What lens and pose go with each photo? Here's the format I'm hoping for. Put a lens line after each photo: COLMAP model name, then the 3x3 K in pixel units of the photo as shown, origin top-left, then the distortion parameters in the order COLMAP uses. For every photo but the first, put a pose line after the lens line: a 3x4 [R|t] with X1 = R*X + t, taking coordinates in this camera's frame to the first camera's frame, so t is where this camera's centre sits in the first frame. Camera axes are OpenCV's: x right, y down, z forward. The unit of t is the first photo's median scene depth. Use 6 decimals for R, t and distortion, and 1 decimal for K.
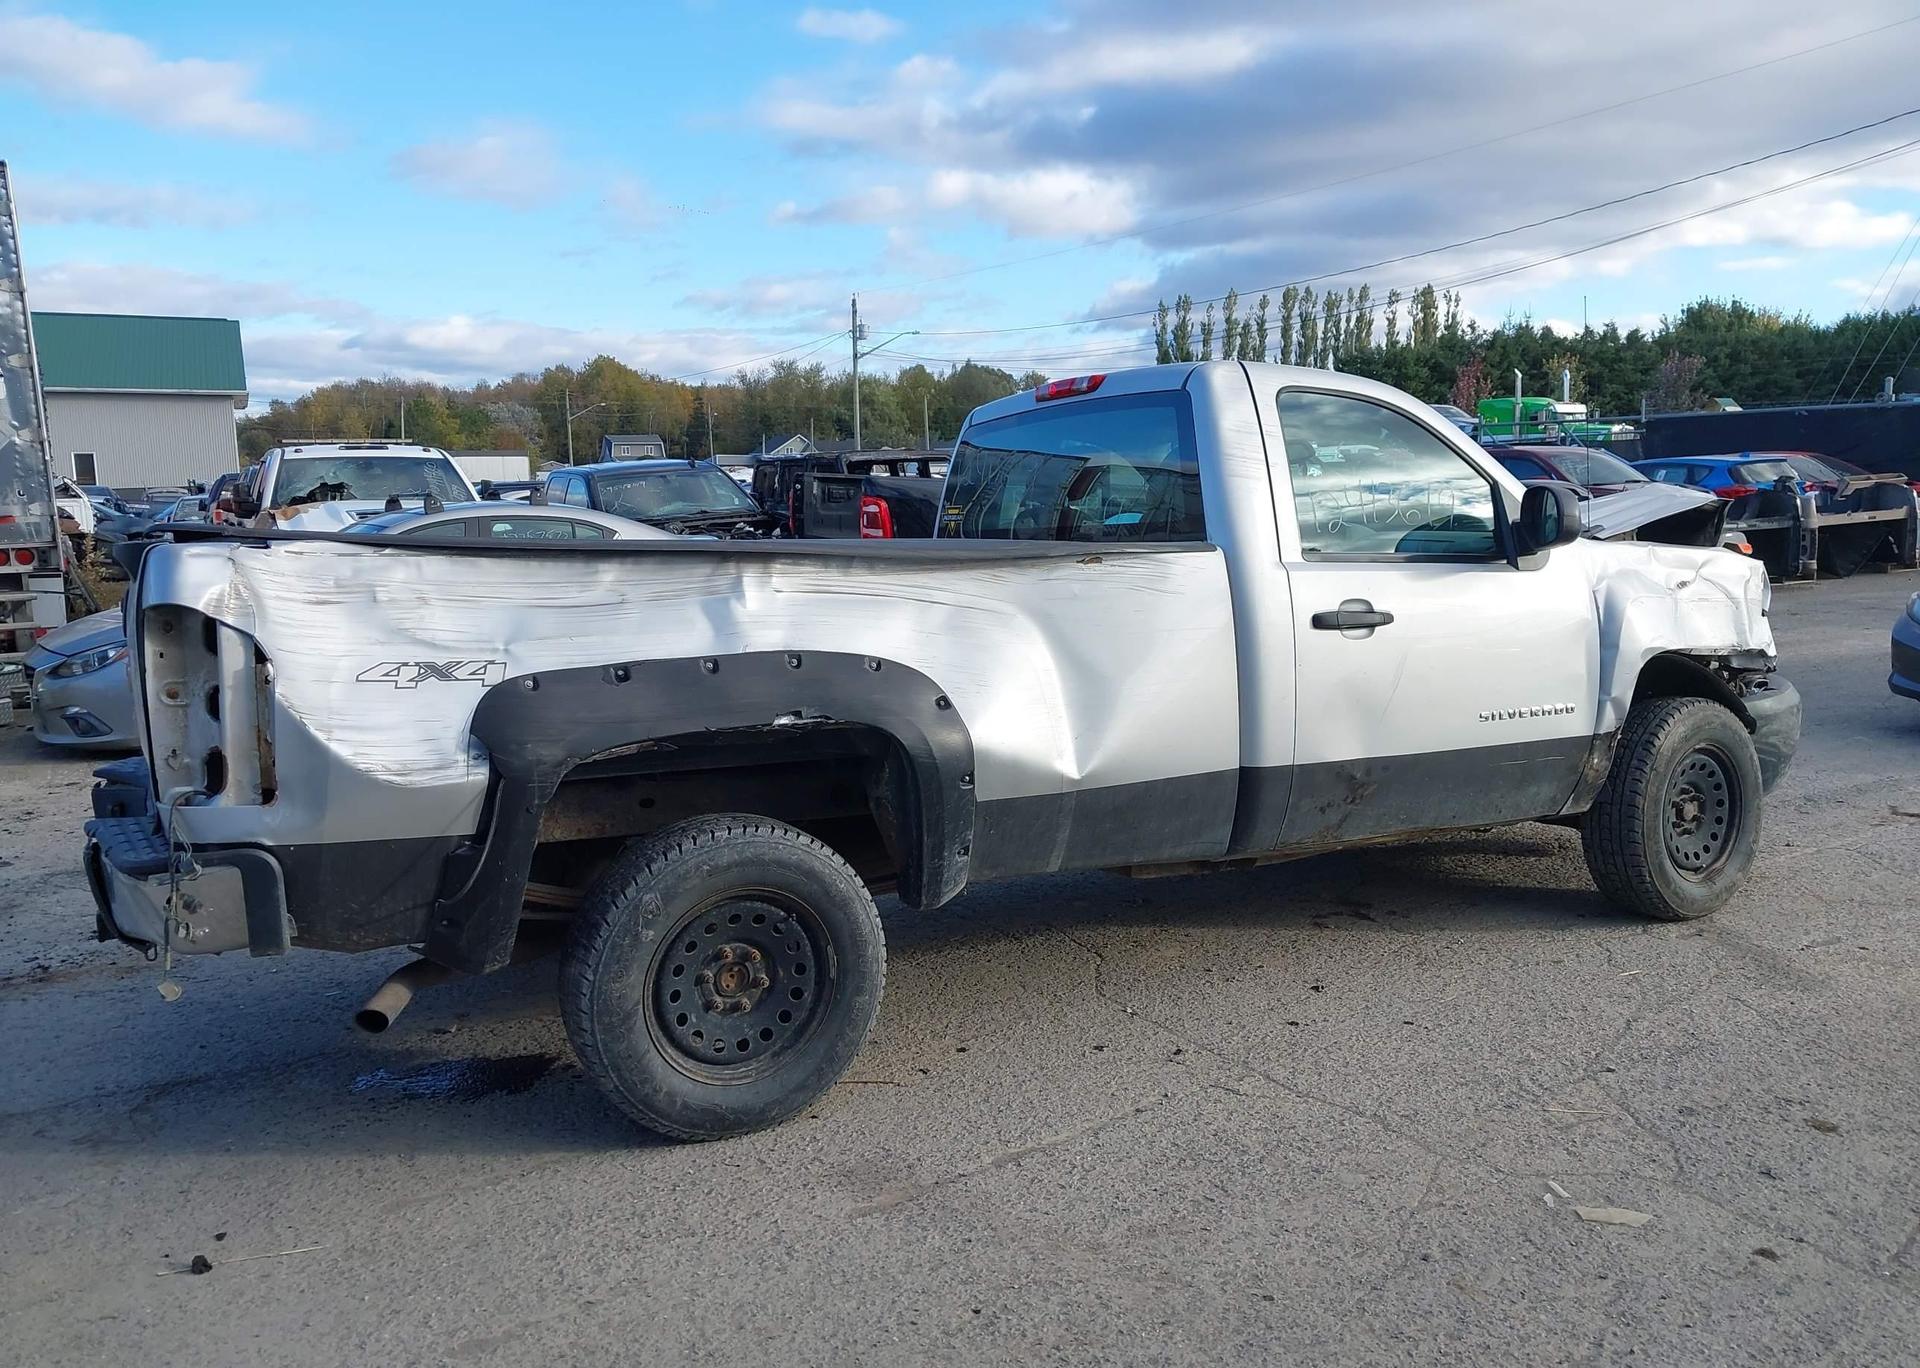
lens RADIAL K [[1560.3, 0, 946.3], [0, 1560.3, 675.7], [0, 0, 1]] dist [0.027164, -0.043754]
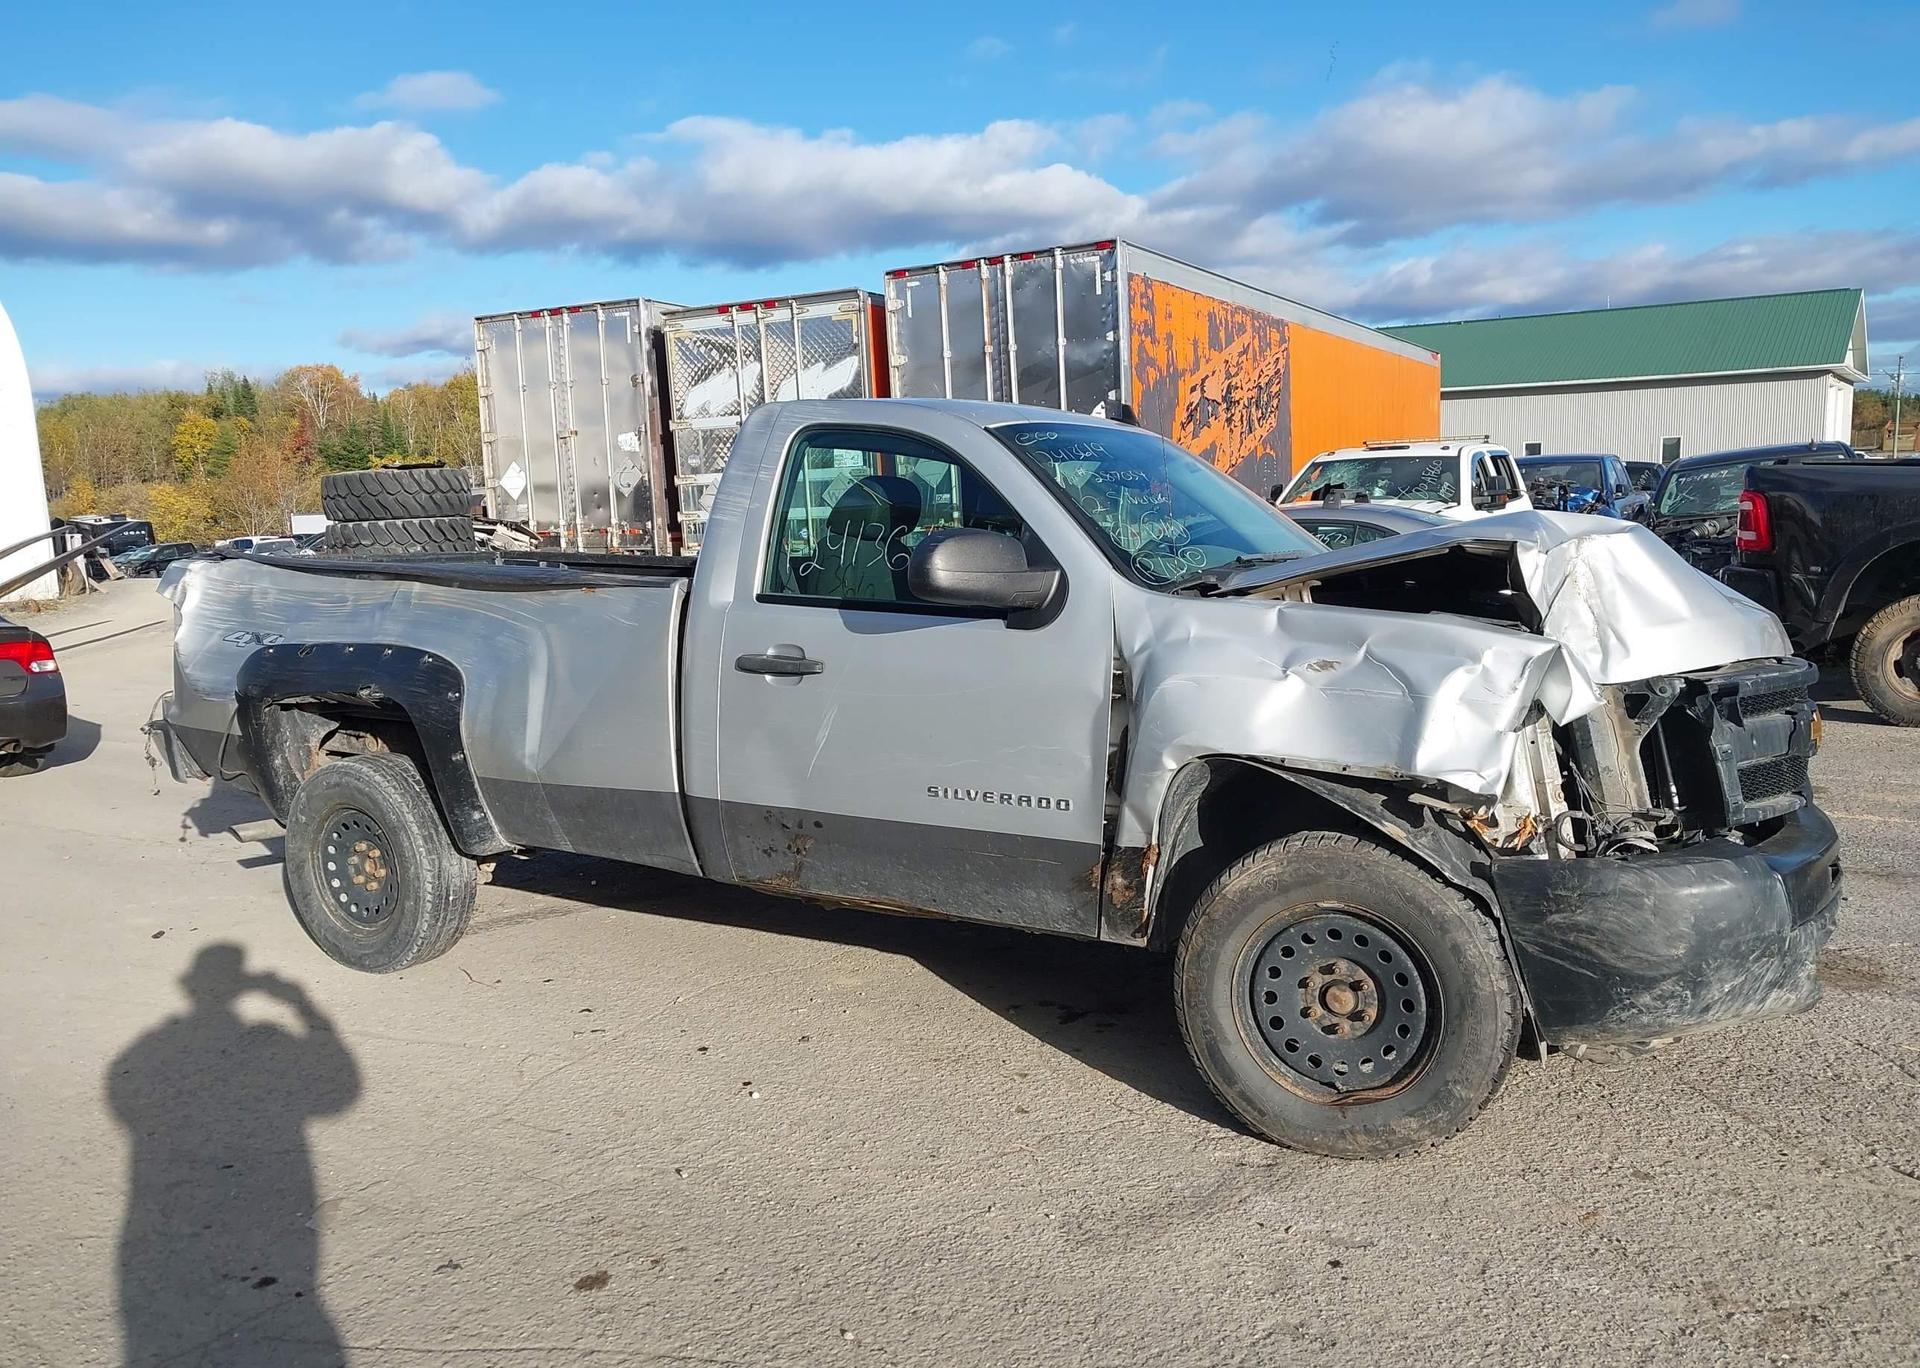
lens RADIAL K [[1560.3, 0, 946.3], [0, 1560.3, 675.7], [0, 0, 1]] dist [0.027164, -0.043754]
pose [[0.499747, 0.095525, -0.860888, 1.162414], [-0.079995, 0.994742, 0.063940, -0.101134], [0.862470, 0.036913, 0.504761, 0.604050]]
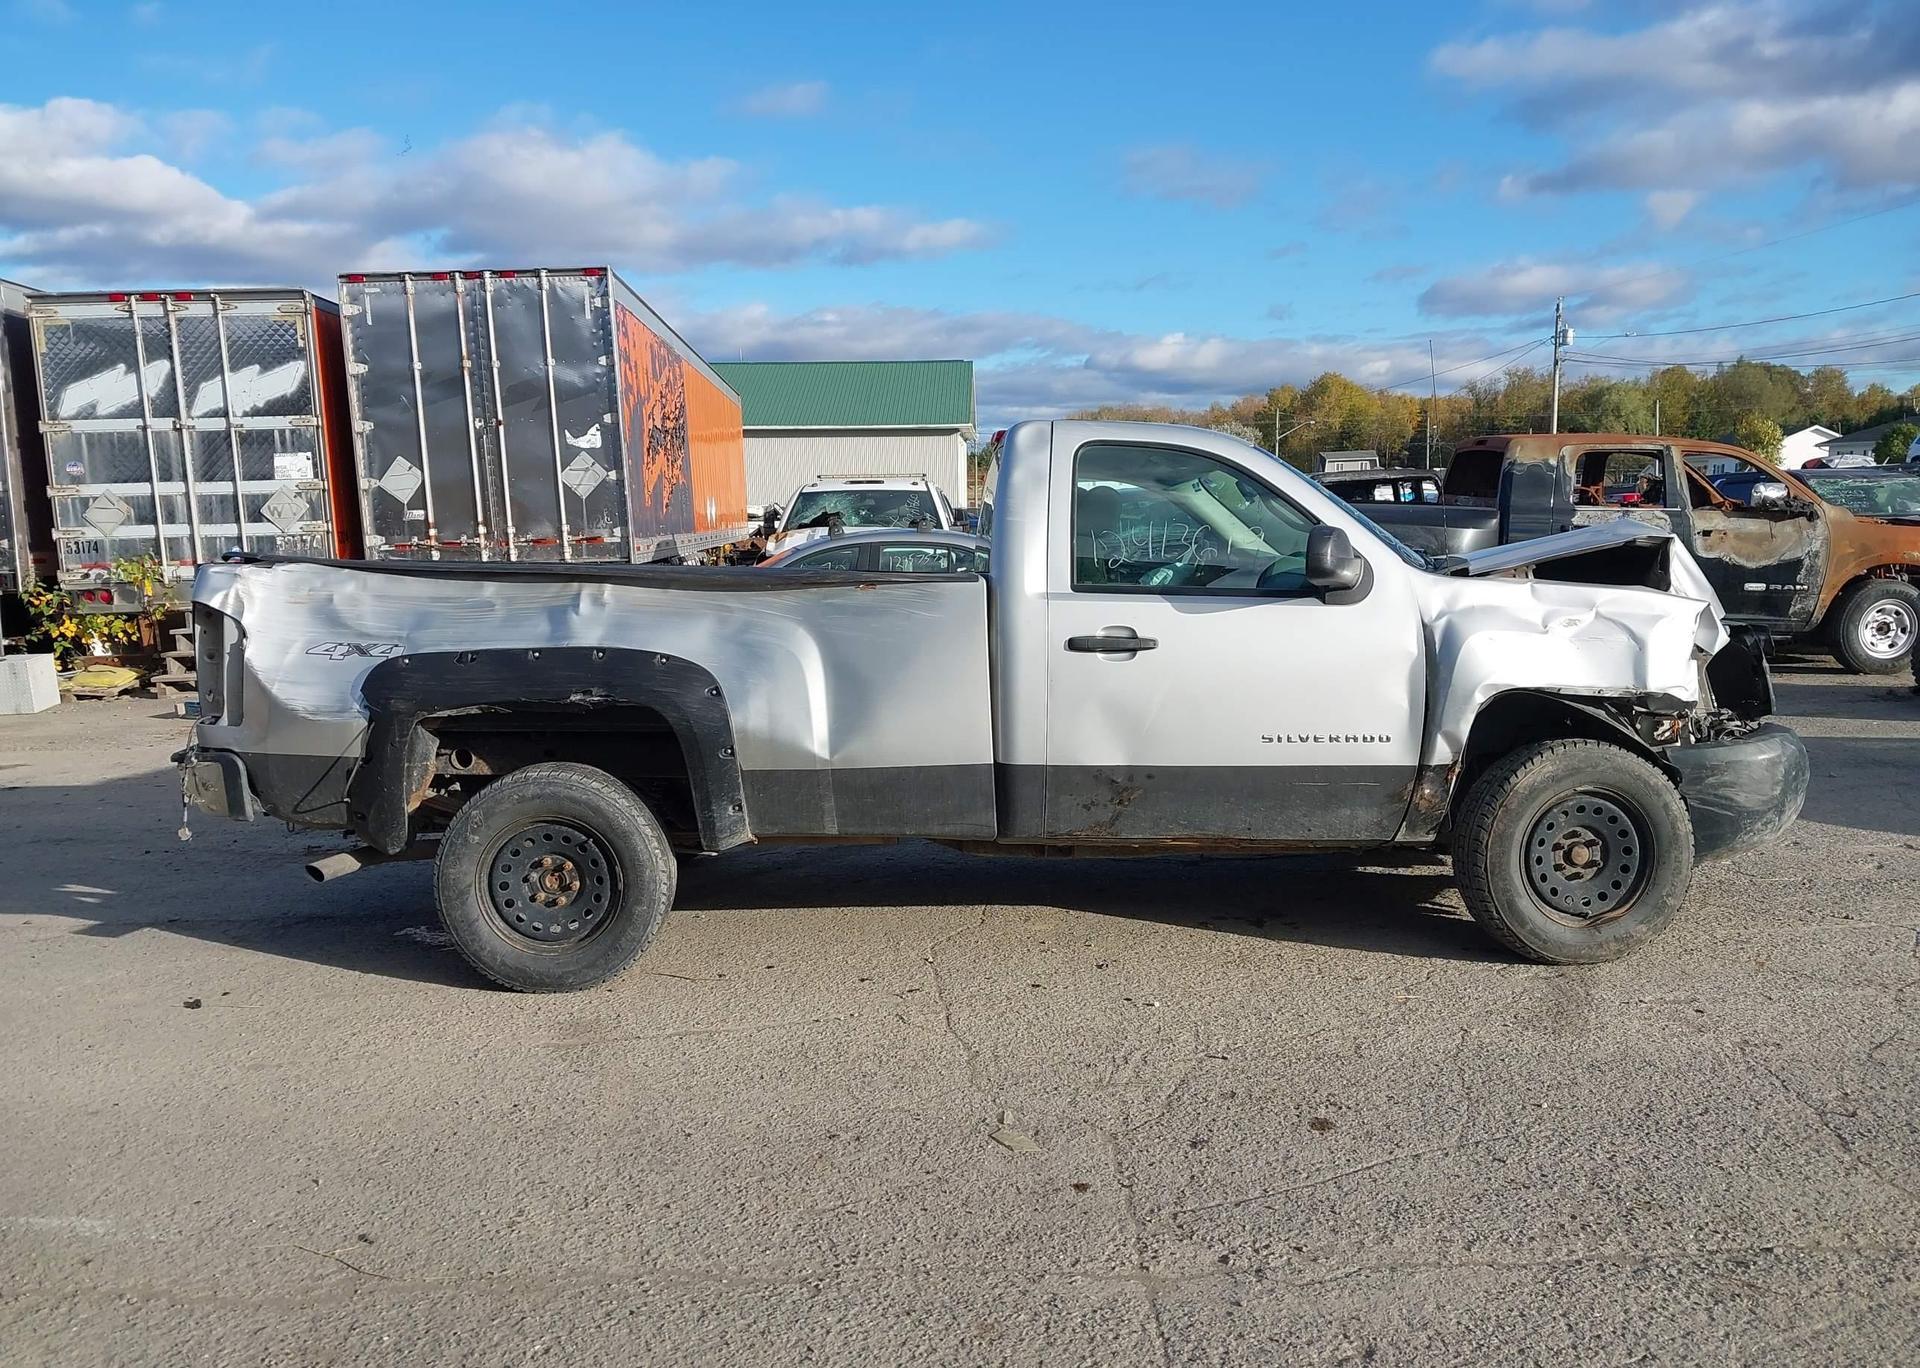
lens RADIAL K [[1560.3, 0, 946.3], [0, 1560.3, 675.7], [0, 0, 1]] dist [0.027164, -0.043754]
pose [[0.887675, 0.048332, -0.457927, 0.682299], [-0.052183, 0.998629, 0.004245, -0.010998], [0.457504, 0.020128, 0.888980, -0.071315]]
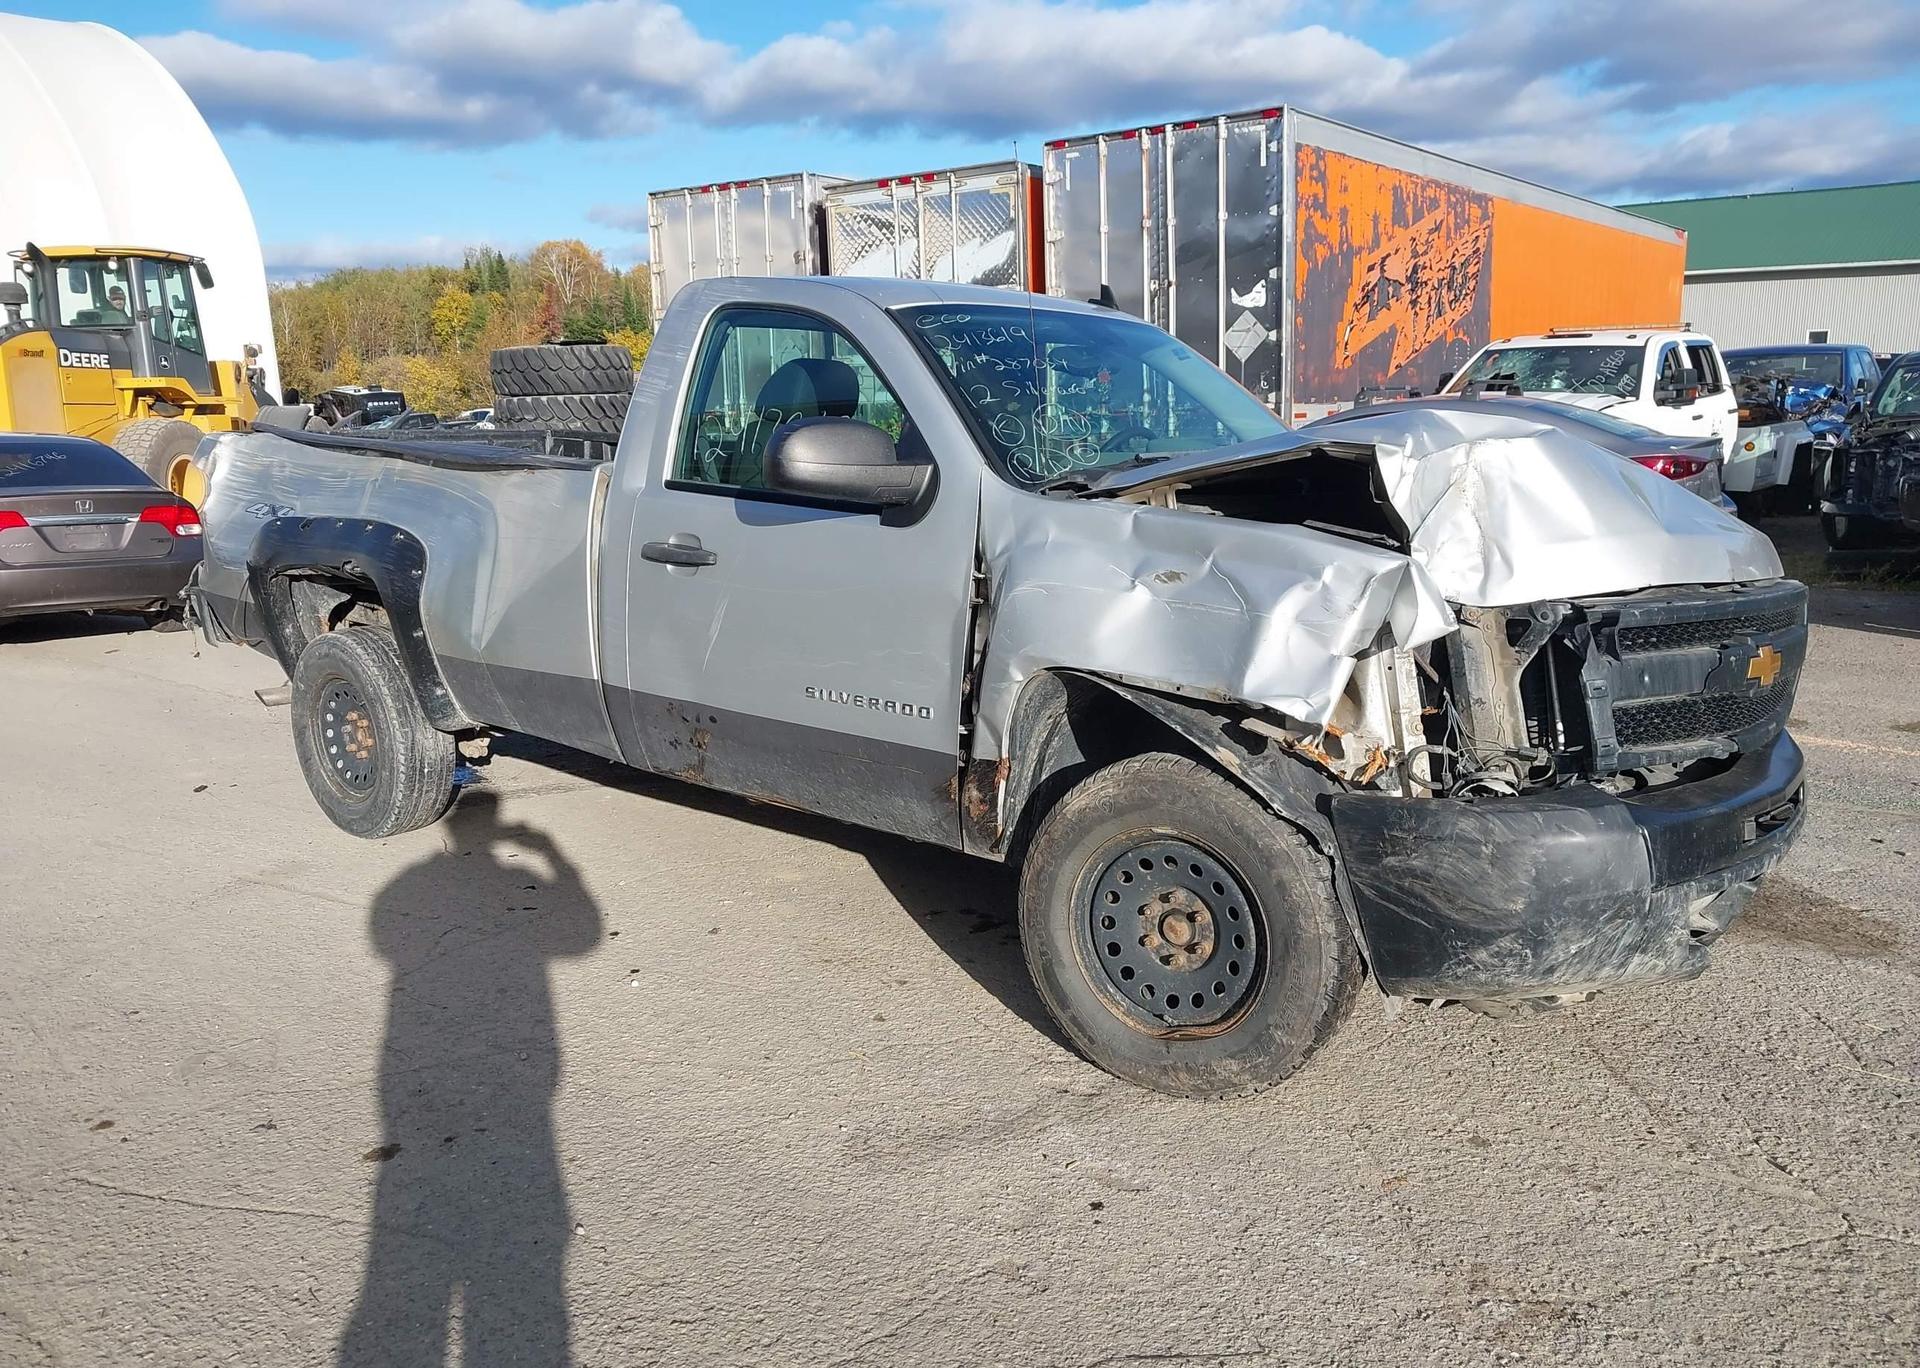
lens RADIAL K [[1569.6, 0, 947.1], [0, 1569.6, 687.3], [0, 0, 1]] dist [-0.020998, 0.046031]
pose [[0.358707, 0.184539, -0.915027, 1.221050], [-0.102056, 0.982140, 0.158066, -0.125632], [0.927854, 0.036685, 0.371134, 0.807284]]
